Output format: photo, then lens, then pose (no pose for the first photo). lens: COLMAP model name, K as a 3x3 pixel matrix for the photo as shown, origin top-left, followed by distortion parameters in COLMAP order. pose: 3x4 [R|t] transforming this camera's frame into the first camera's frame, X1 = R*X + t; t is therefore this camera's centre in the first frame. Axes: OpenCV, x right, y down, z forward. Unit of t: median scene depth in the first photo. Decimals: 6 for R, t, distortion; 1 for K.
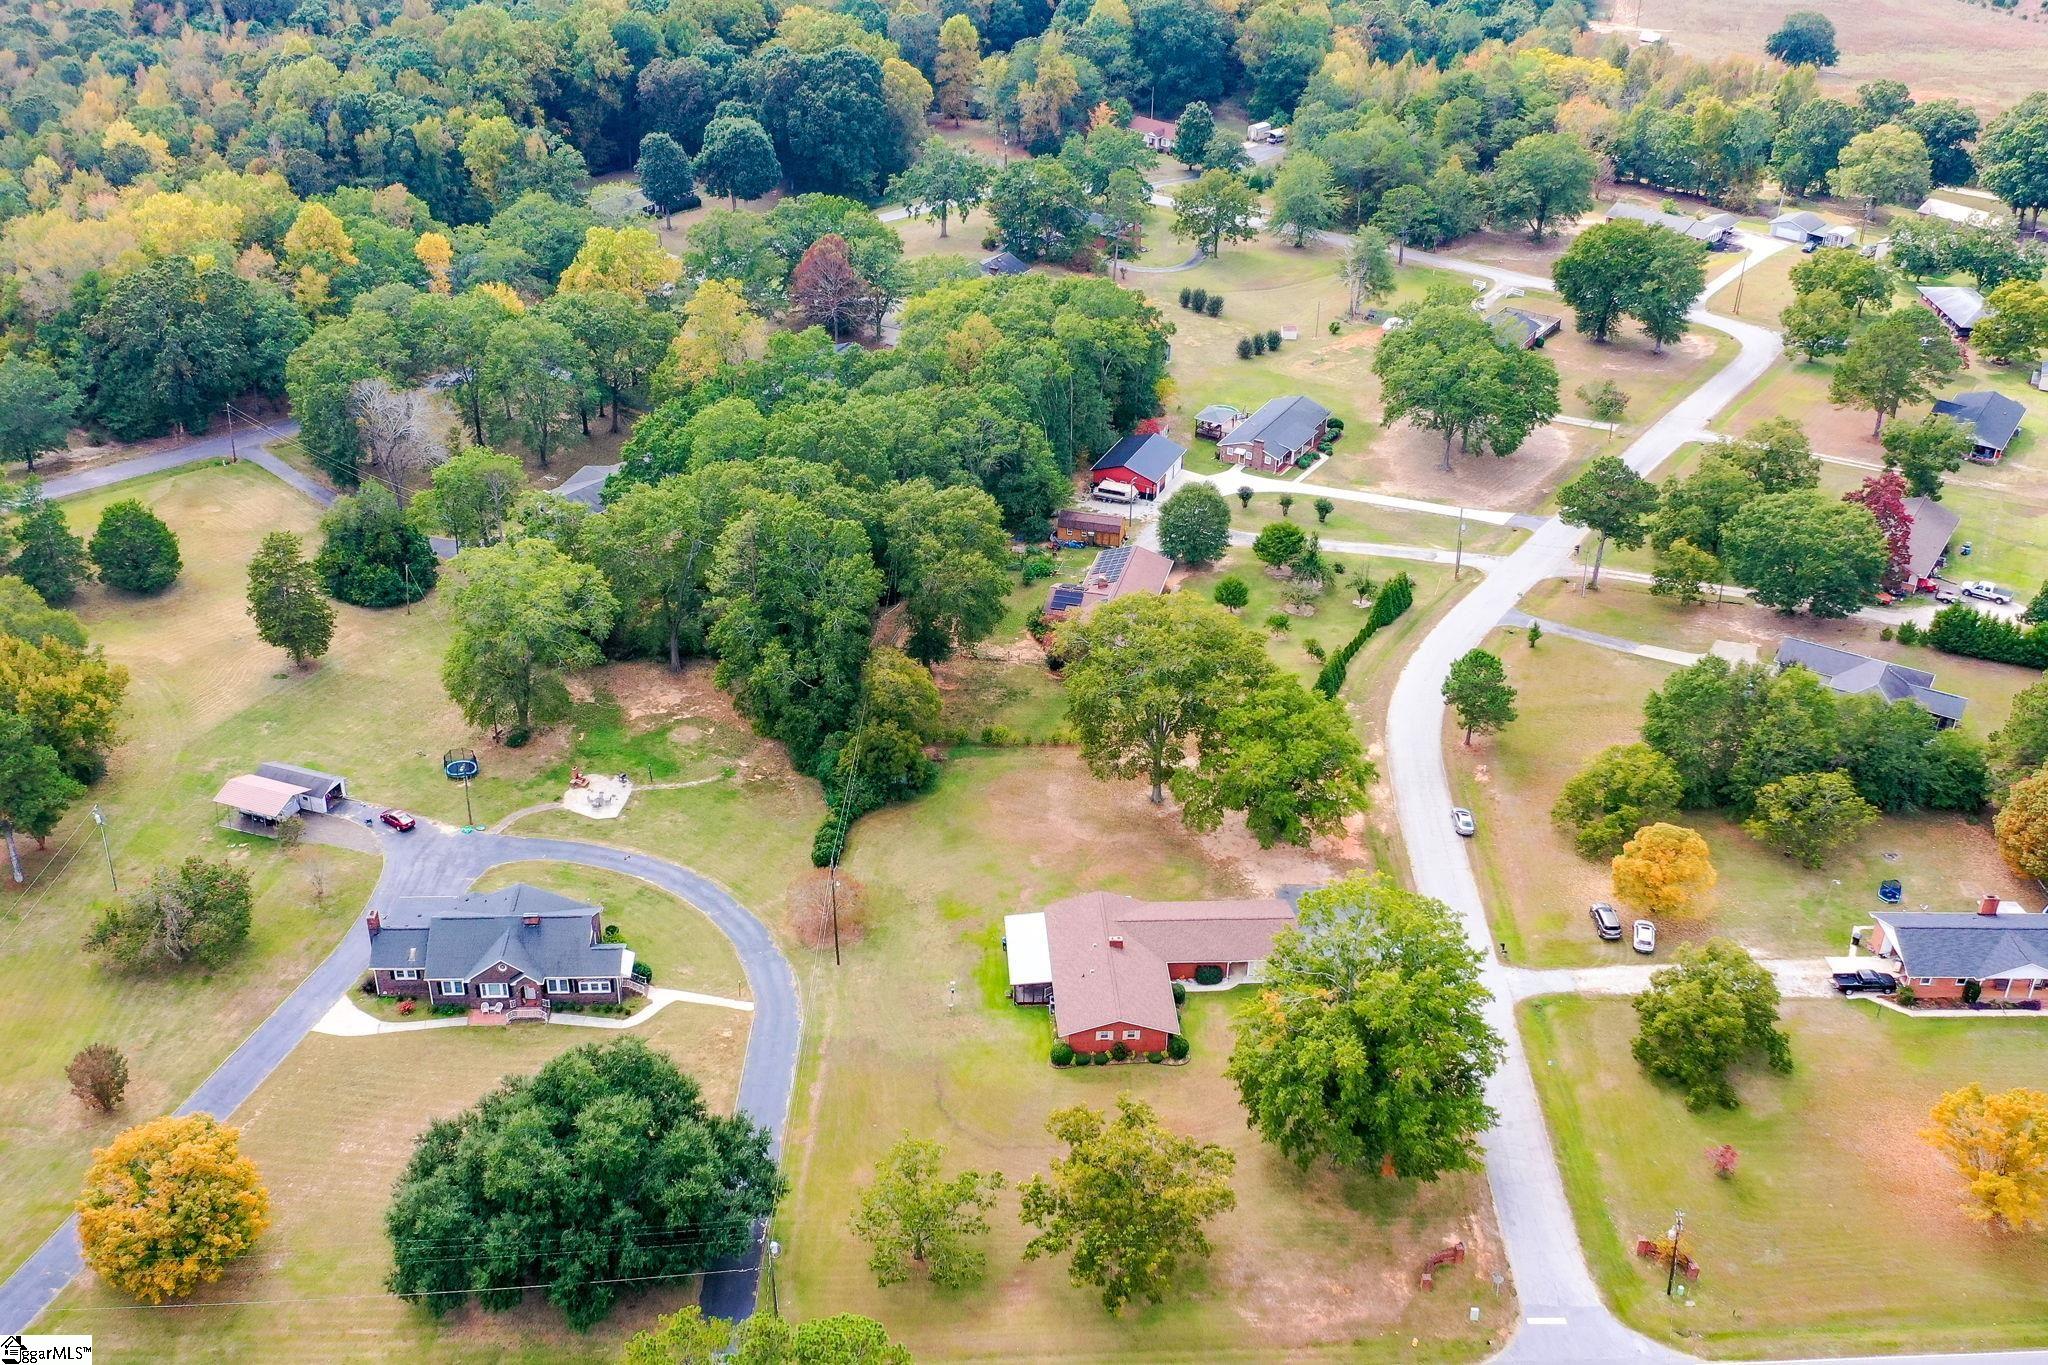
lens RADIAL K [[2029.5, 0, 1030.3], [0, 2029.5, 654.0], [0, 0, 1]] dist [-0.005809, 0.018920]
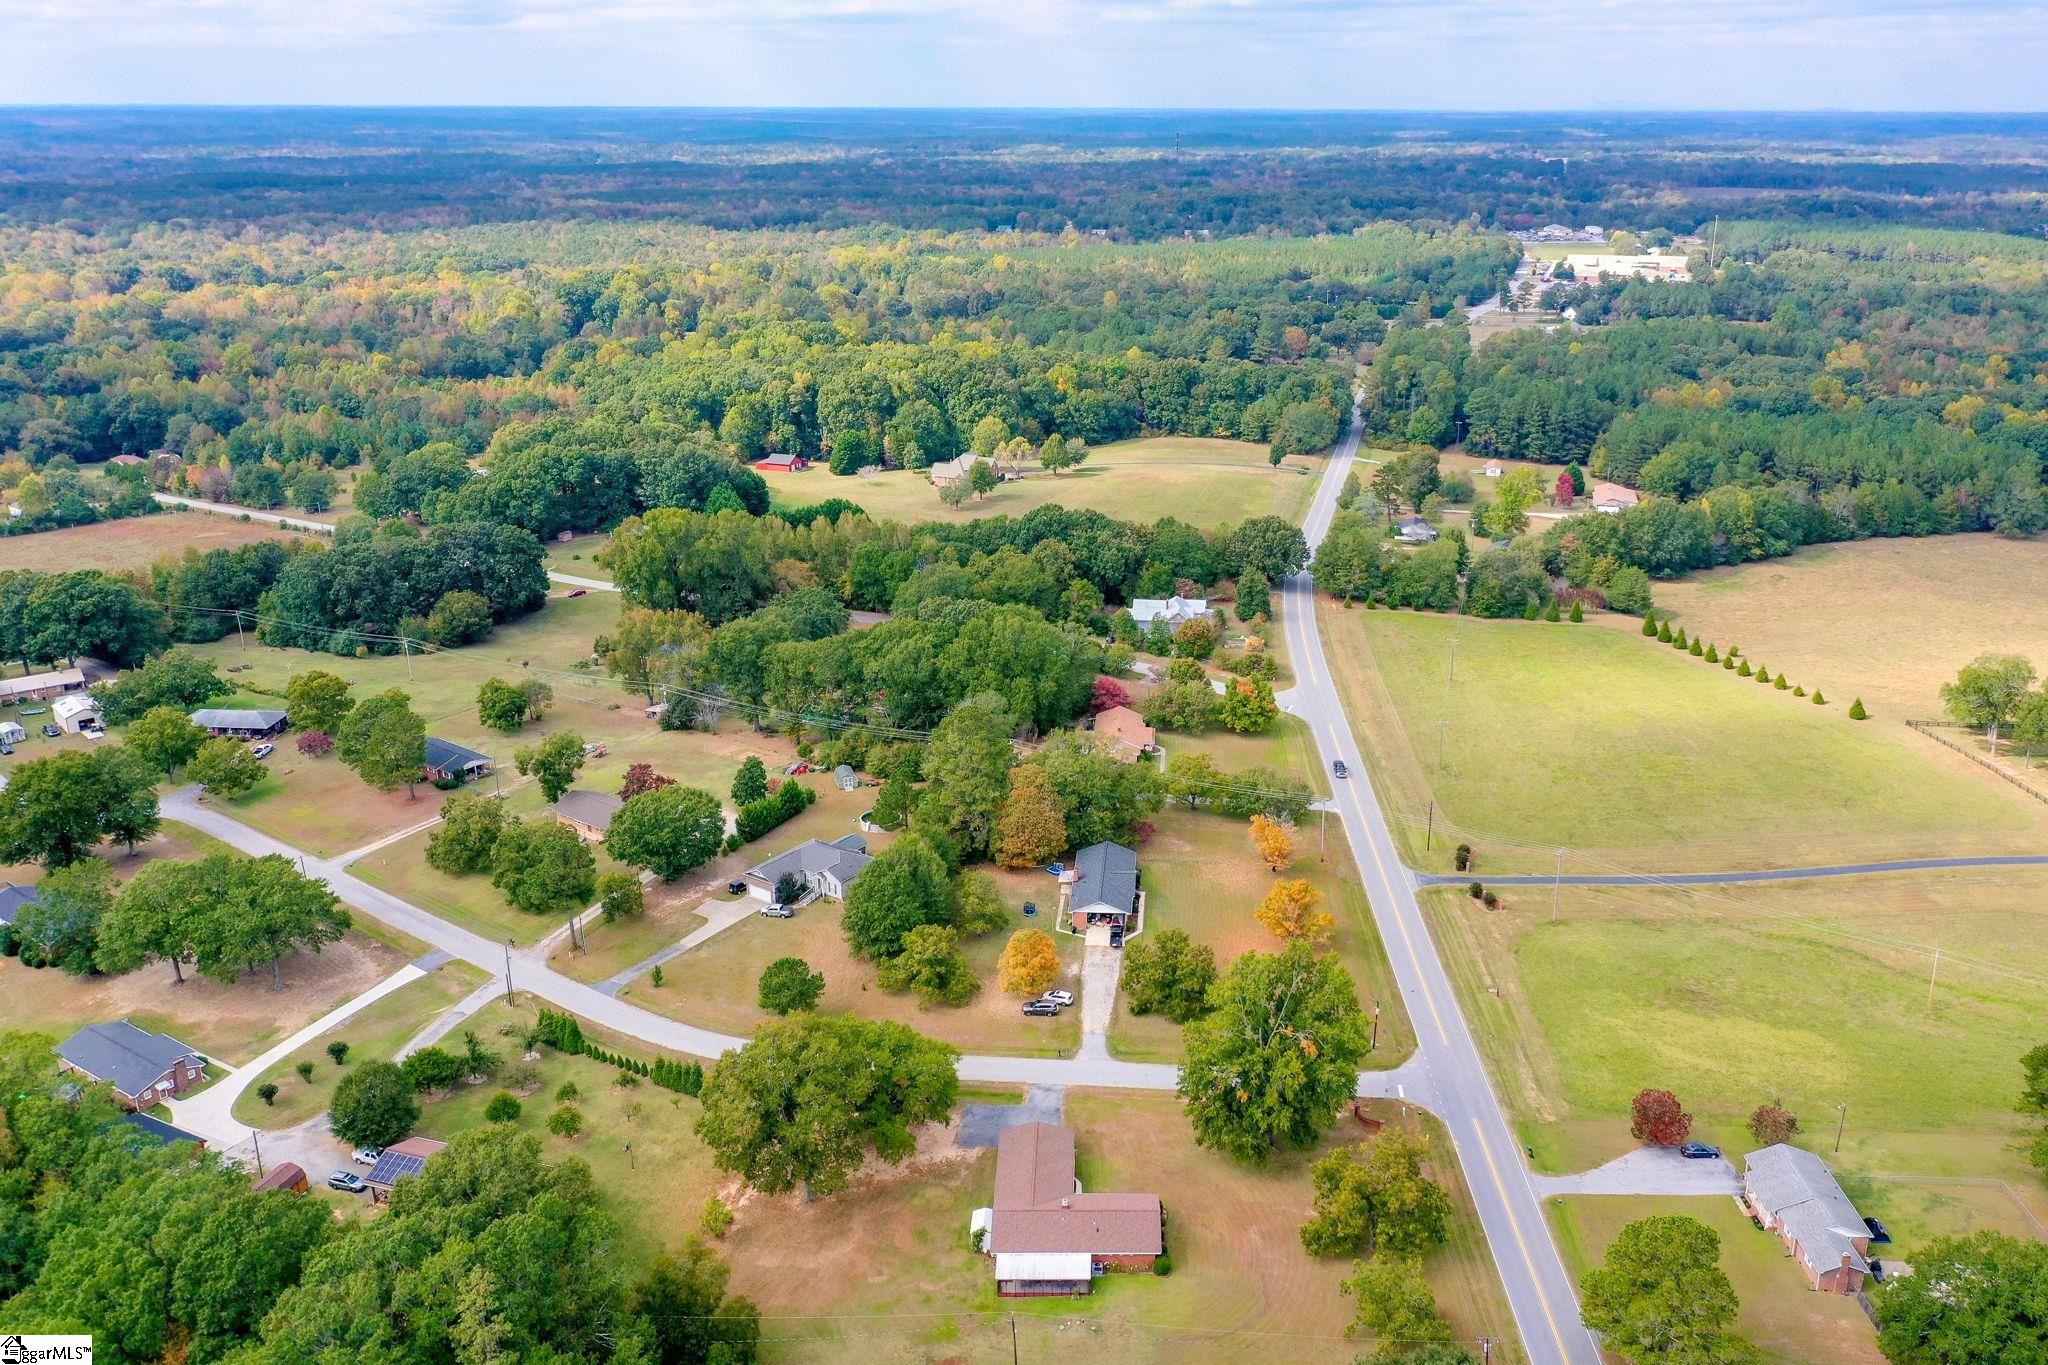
lens RADIAL K [[1676.7, 0, 1076.4], [0, 1676.7, 682.5], [0, 0, 1]] dist [-0.002610, 0.001726]
pose [[0.062401, -0.344321, 0.936776, -0.622114], [0.488749, 0.828902, 0.272114, -0.308225], [-0.870190, 0.440869, 0.220011, 0.482654]]
